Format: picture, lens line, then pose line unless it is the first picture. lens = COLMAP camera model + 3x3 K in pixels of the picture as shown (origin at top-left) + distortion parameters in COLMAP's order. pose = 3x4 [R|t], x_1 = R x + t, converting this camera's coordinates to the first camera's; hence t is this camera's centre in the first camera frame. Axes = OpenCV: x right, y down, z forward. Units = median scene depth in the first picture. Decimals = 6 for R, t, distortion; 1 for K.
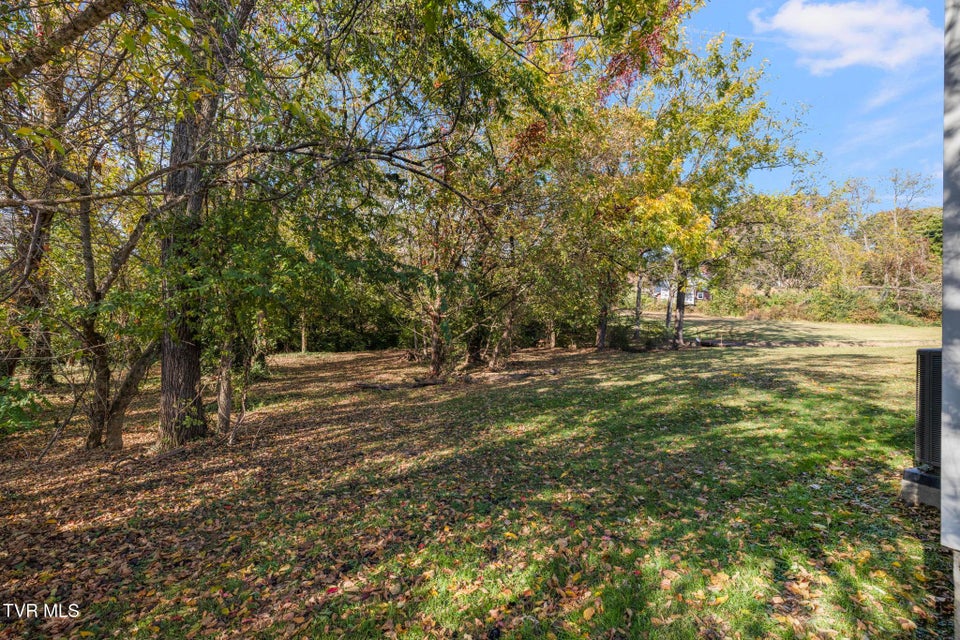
lens RADIAL K [[408.9, 0, 478.4], [0, 408.9, 322.1], [0, 0, 1]] dist [0.001940, 0.000132]
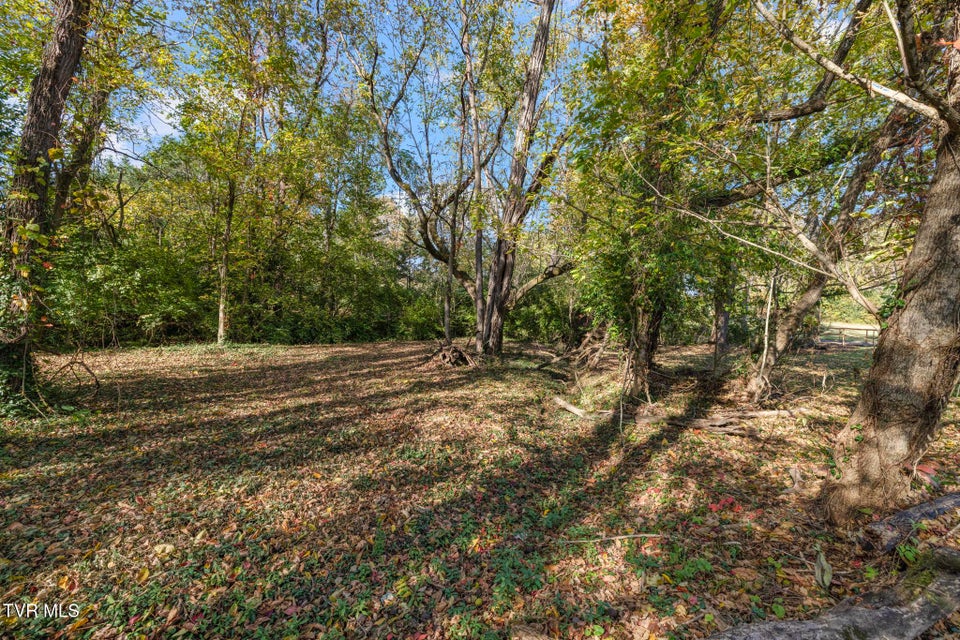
lens RADIAL K [[408.9, 0, 482.1], [0, 408.9, 319.0], [0, 0, 1]] dist [0.001940, 0.000132]
pose [[0.995154, 0.023742, 0.095423, -0.160577], [-0.024116, 0.999705, 0.002765, 0.034645], [-0.095329, -0.005053, 0.995433, 0.471550]]
